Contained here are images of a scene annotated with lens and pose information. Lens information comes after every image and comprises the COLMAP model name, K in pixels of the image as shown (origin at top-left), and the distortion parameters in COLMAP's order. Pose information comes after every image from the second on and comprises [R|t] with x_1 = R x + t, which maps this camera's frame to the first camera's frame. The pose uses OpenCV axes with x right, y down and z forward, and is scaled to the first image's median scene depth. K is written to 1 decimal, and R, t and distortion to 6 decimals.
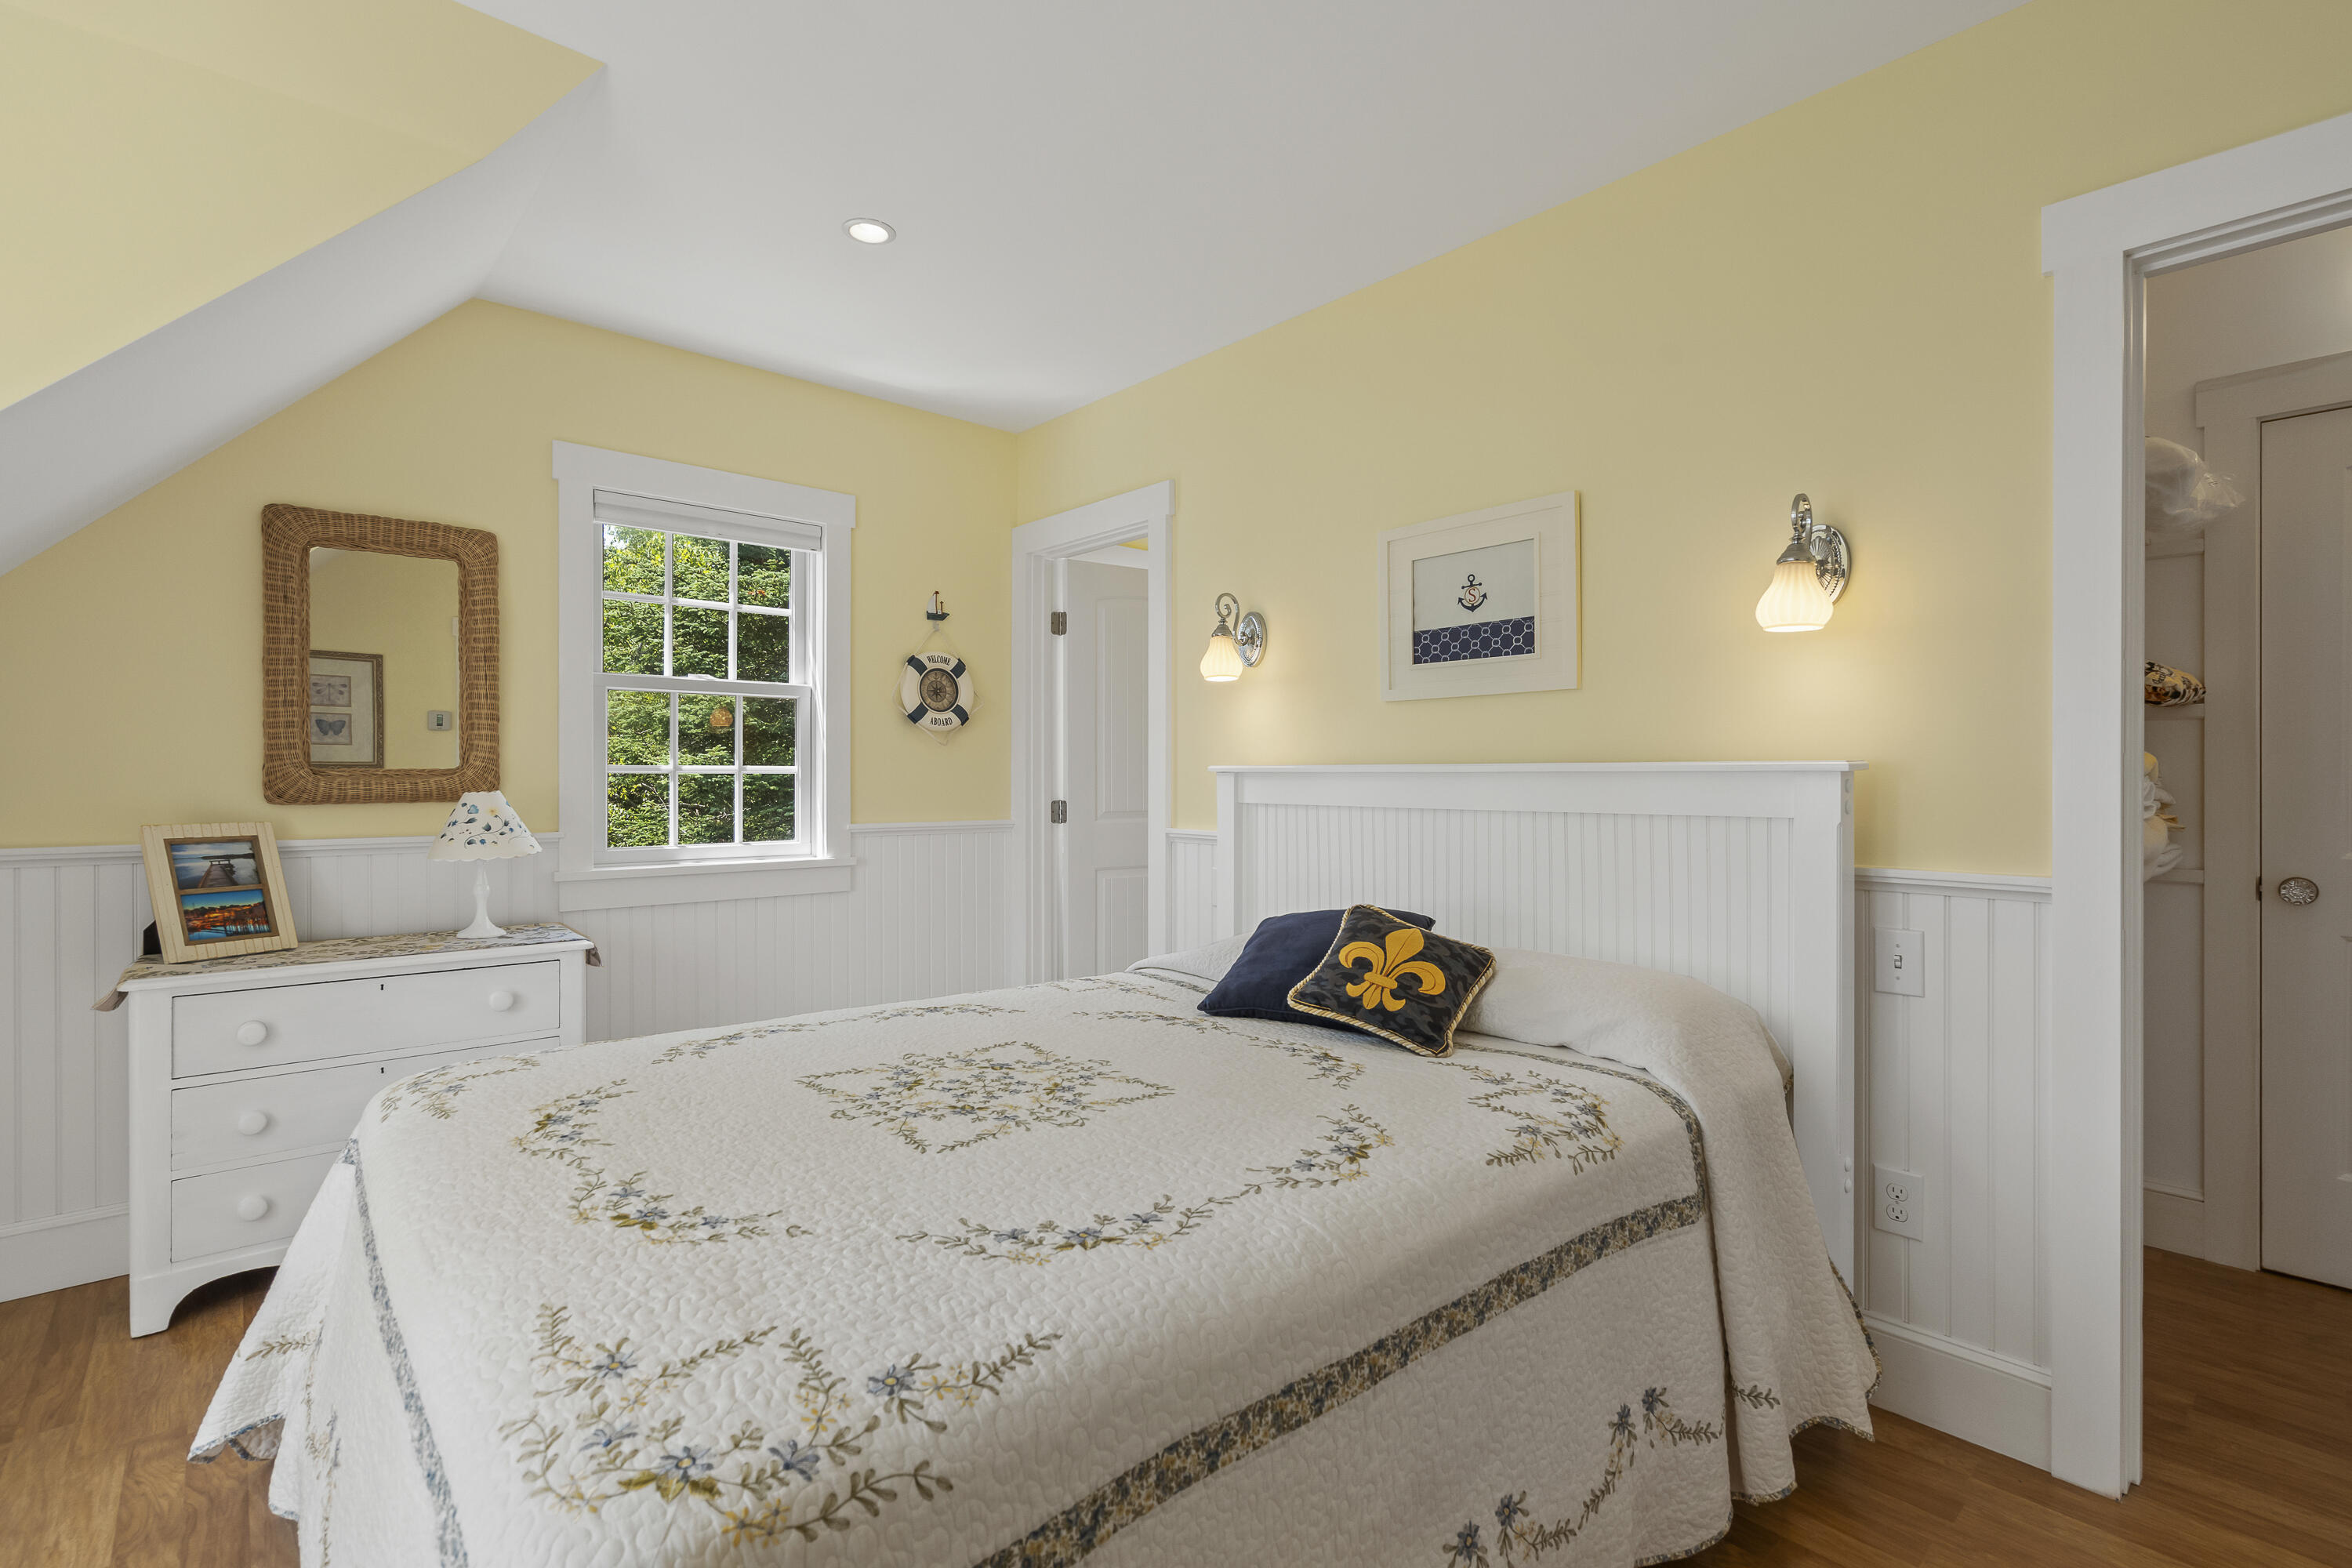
lens RADIAL K [[1060.9, 0, 1171.0], [0, 1060.9, 782.2], [0, 0, 1]] dist [-0.009985, 0.000103]
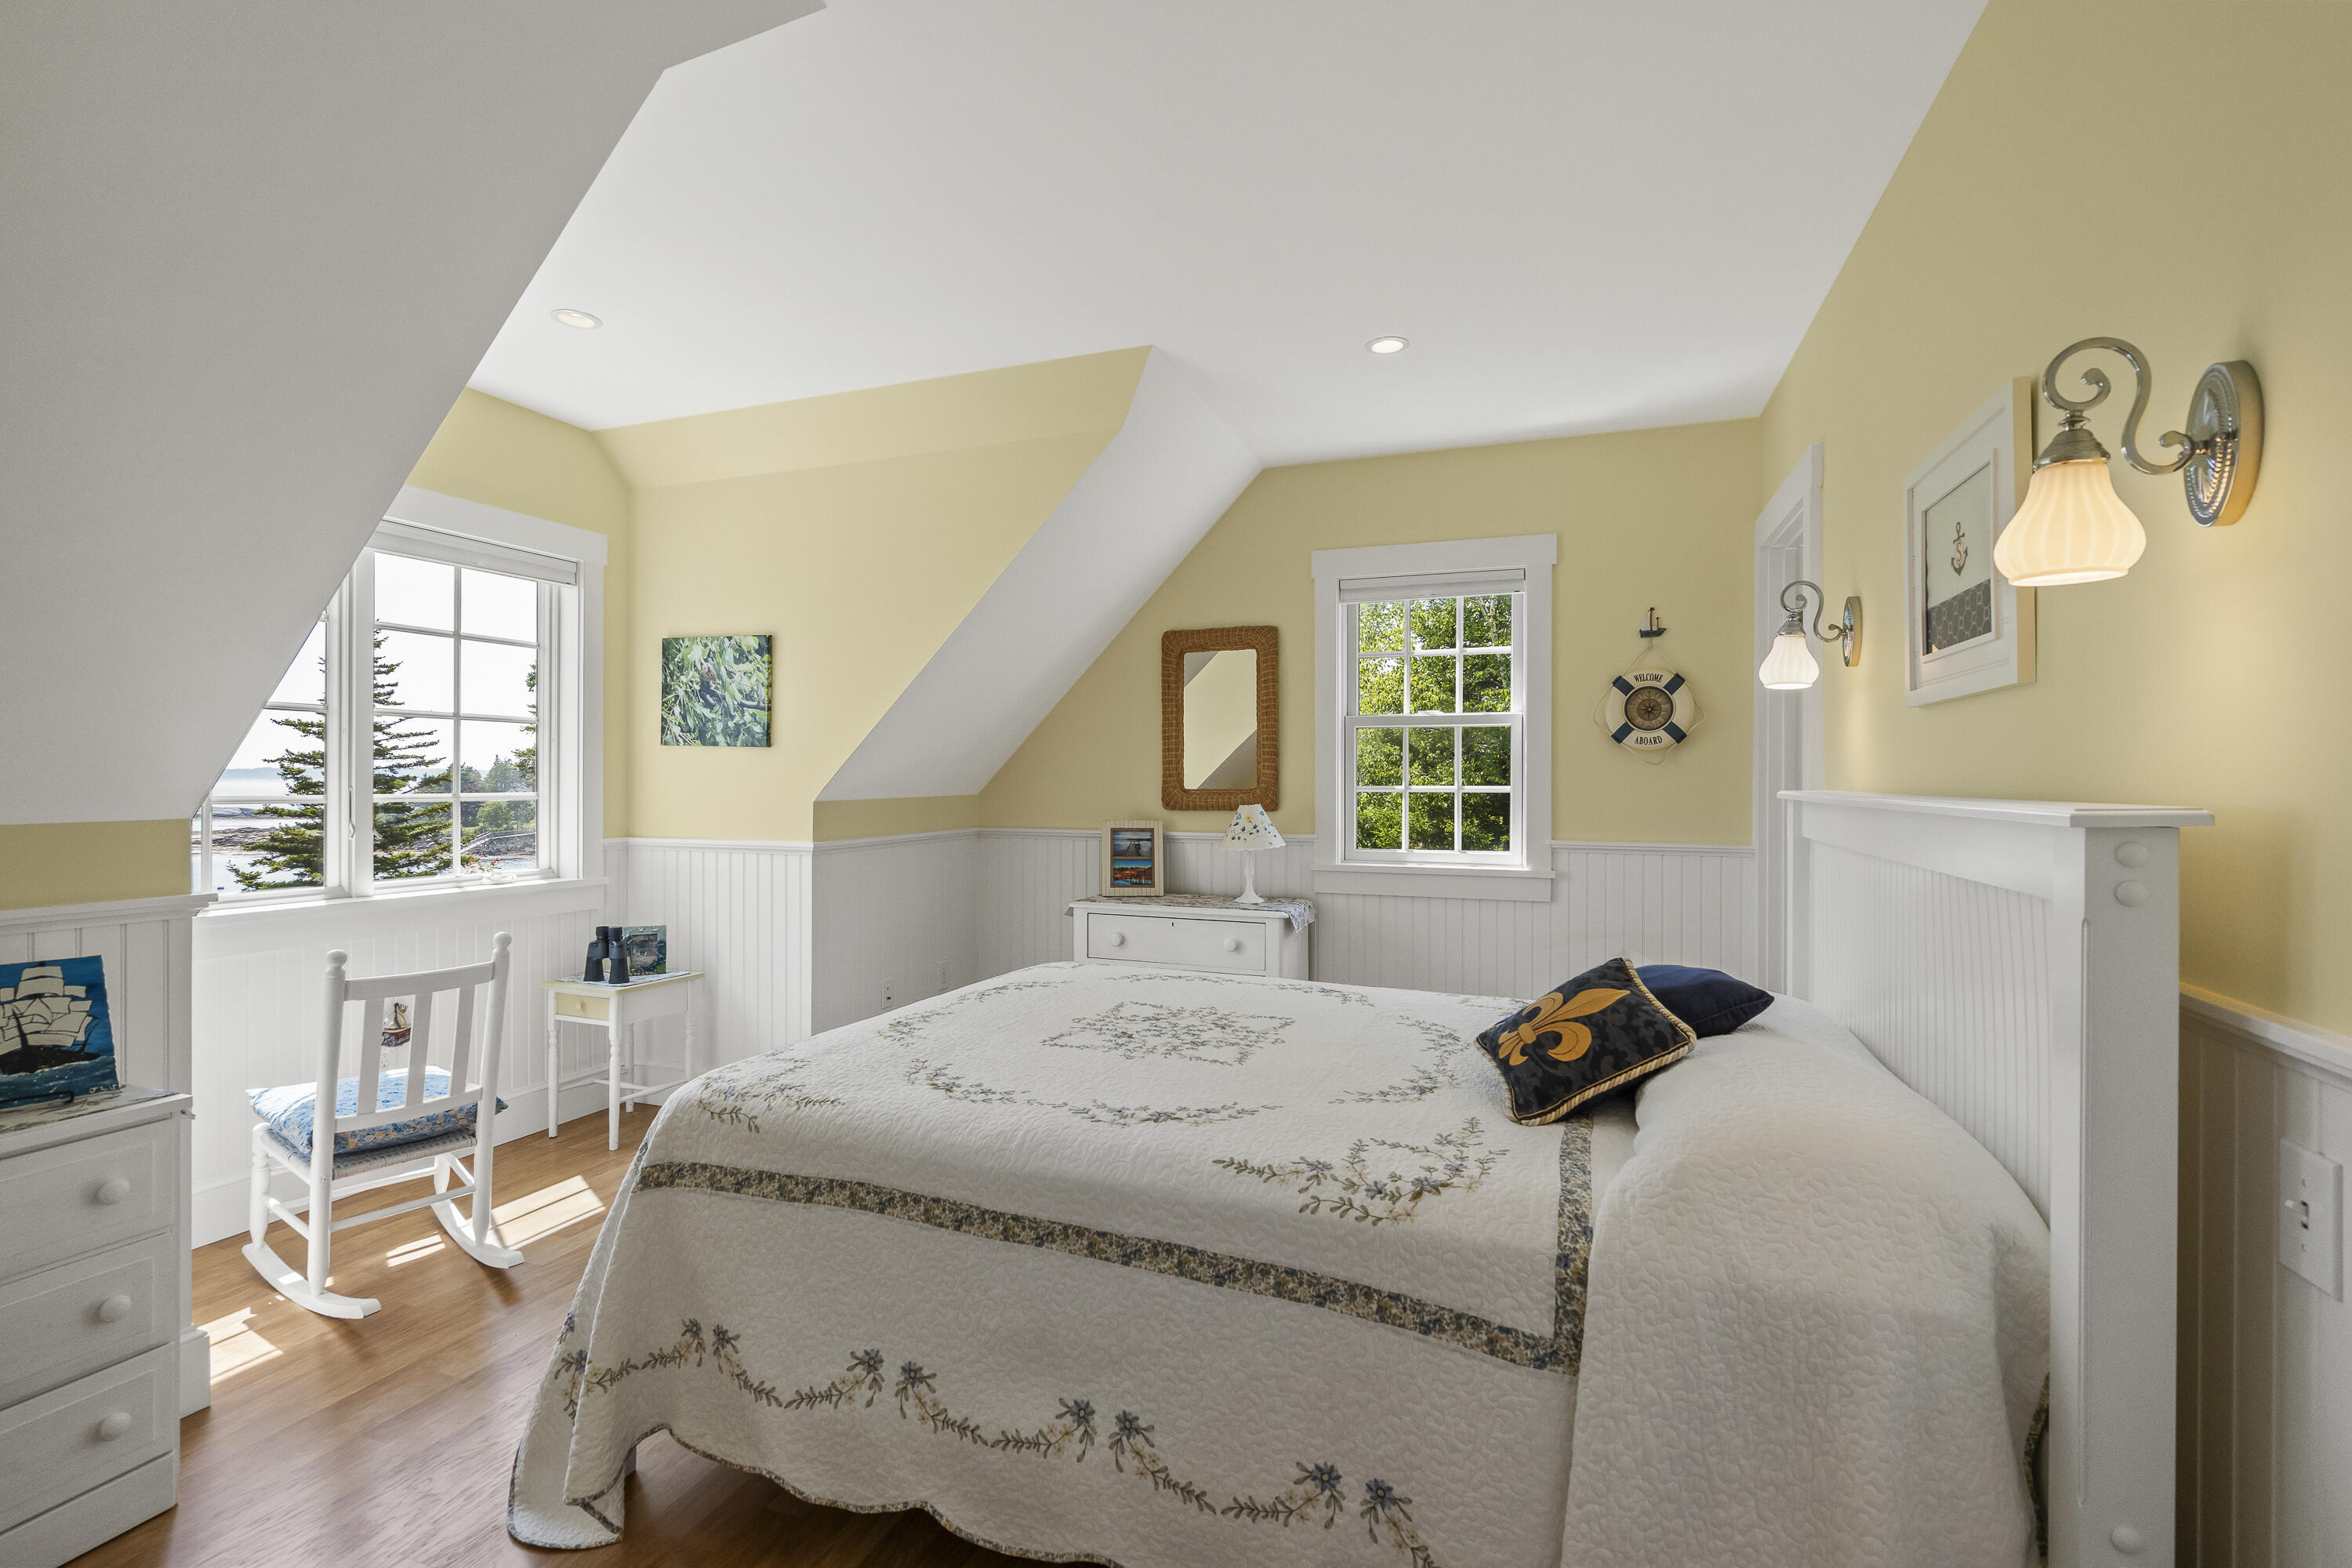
lens RADIAL K [[1060.9, 0, 1164.4], [0, 1060.9, 789.2], [0, 0, 1]] dist [-0.009985, 0.000103]
pose [[0.461292, 0.007986, -0.887212, 0.667360], [-0.005830, 0.999965, 0.005970, -0.022752], [0.887229, 0.002419, 0.461322, 0.224456]]
